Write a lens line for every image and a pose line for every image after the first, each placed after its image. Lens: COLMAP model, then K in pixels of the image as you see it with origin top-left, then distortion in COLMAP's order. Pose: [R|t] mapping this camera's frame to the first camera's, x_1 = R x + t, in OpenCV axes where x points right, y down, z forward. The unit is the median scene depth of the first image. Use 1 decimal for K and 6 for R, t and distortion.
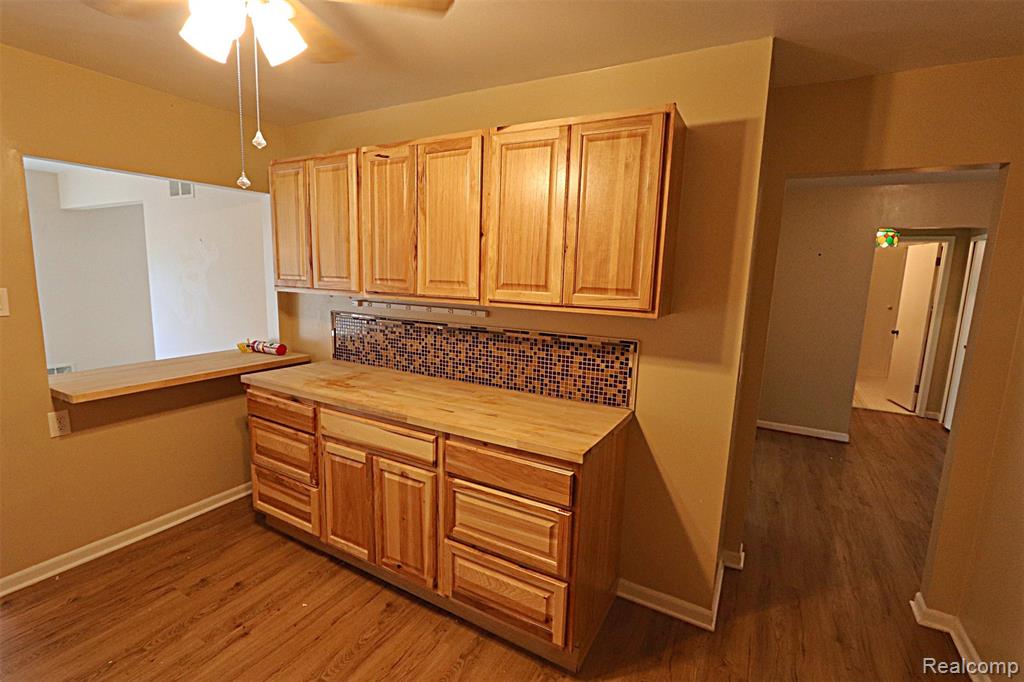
lens RADIAL K [[473.0, 0, 502.7], [0, 473.0, 345.9], [0, 0, 1]] dist [-0.020462, 0.003751]
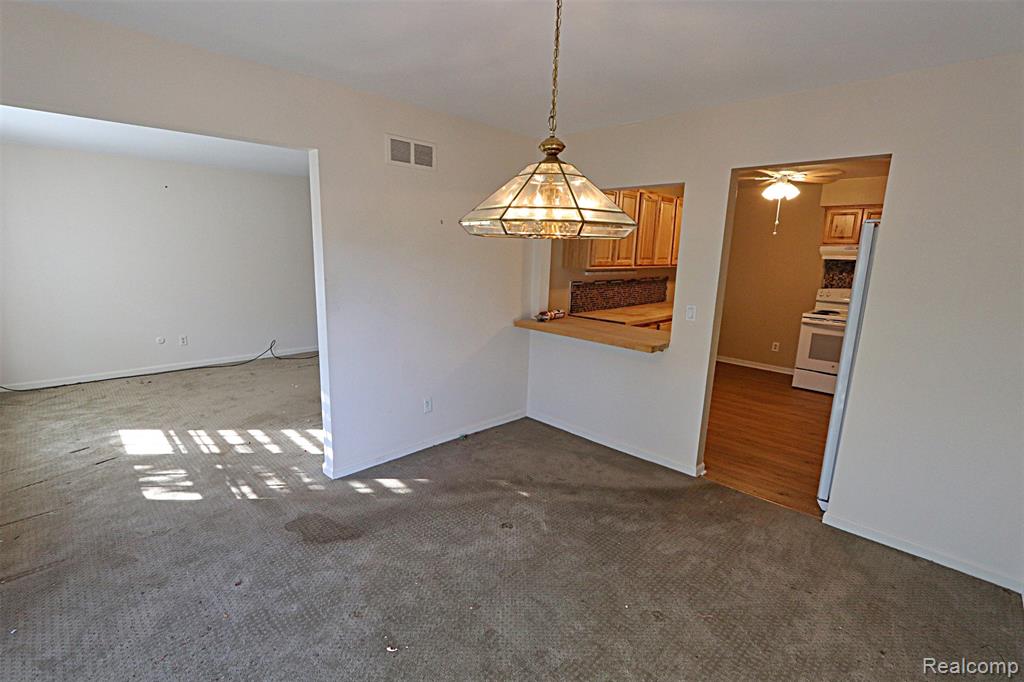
lens RADIAL K [[473.0, 0, 499.4], [0, 473.0, 342.9], [0, 0, 1]] dist [-0.020462, 0.003751]
pose [[0.272092, -0.213052, 0.938389, -2.115445], [0.136320, 0.973881, 0.181584, -0.210872], [-0.952567, 0.078513, 0.294028, 0.919664]]
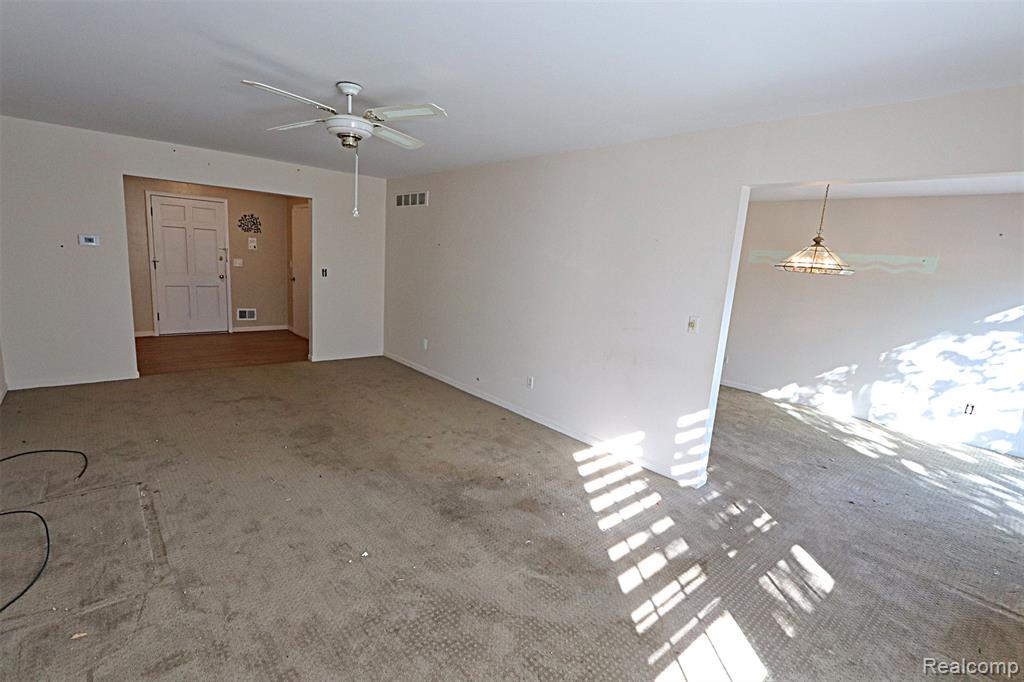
lens RADIAL K [[473.0, 0, 510.3], [0, 473.0, 343.2], [0, 0, 1]] dist [-0.020462, 0.003751]
pose [[-0.943026, -0.152690, 0.295615, -1.038851], [-0.046849, 0.940566, 0.336365, -0.484174], [-0.329405, 0.303351, -0.894131, 2.859883]]
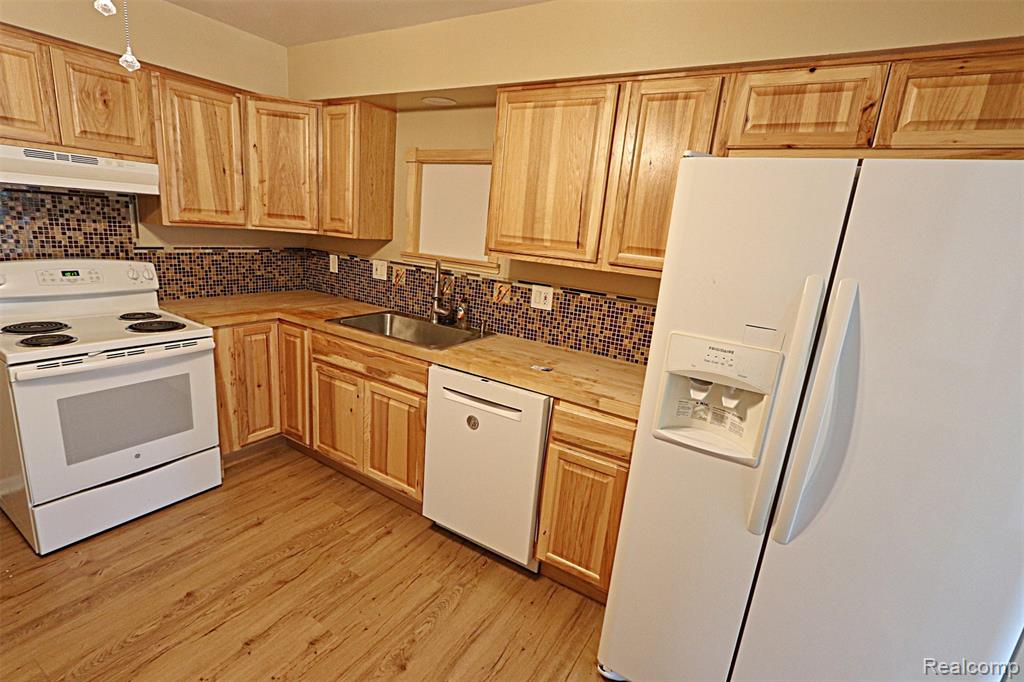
lens RADIAL K [[473.0, 0, 506.6], [0, 473.0, 342.6], [0, 0, 1]] dist [-0.020462, 0.003751]
pose [[-0.992302, -0.123497, 0.009179, -0.520302], [-0.110247, 0.914728, 0.388740, -0.135194], [-0.056404, 0.384735, -0.921302, 0.810275]]
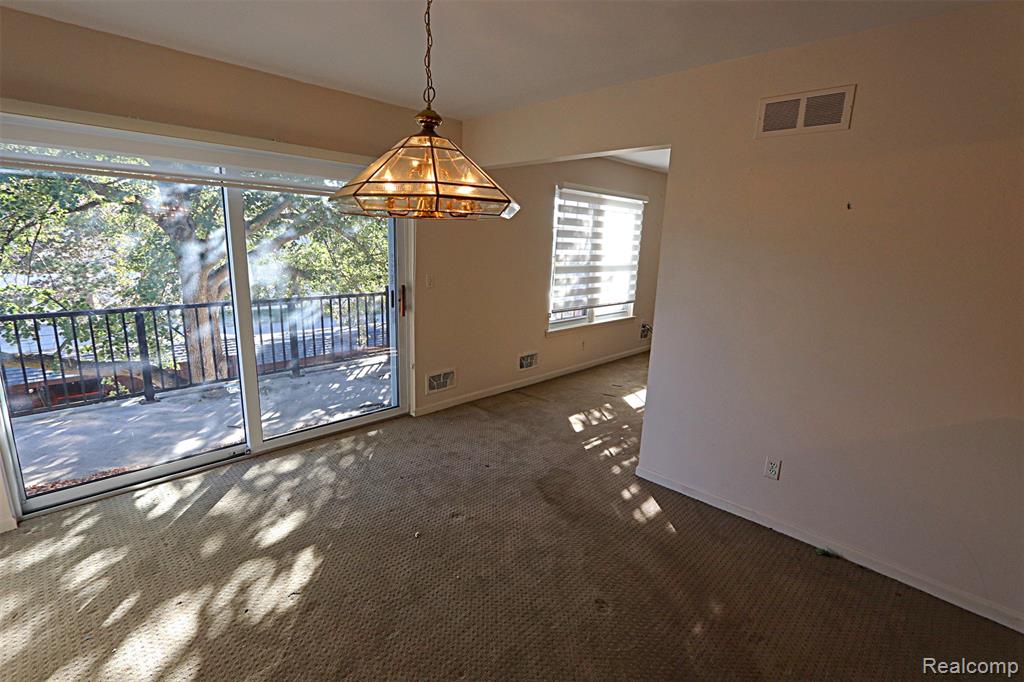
lens RADIAL K [[473.0, 0, 508.1], [0, 473.0, 343.0], [0, 0, 1]] dist [-0.020462, 0.003751]
pose [[0.964380, 0.052855, -0.259185, -1.231637], [-0.039960, 0.997699, 0.054777, -0.105907], [0.261484, -0.042469, 0.964273, 0.484209]]
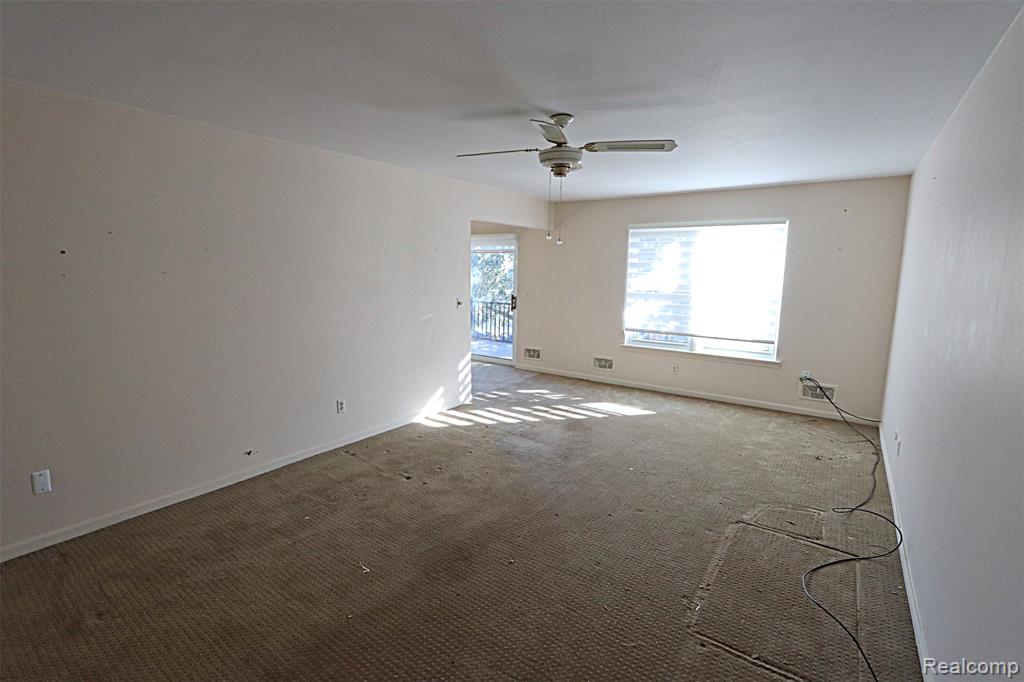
lens RADIAL K [[473.0, 0, 497.3], [0, 473.0, 342.2], [0, 0, 1]] dist [-0.020462, 0.003751]
pose [[-0.115389, 0.122762, -0.985705, 0.761349], [-0.172016, 0.974871, 0.141550, -0.287271], [0.978313, 0.185890, -0.091372, 1.960671]]
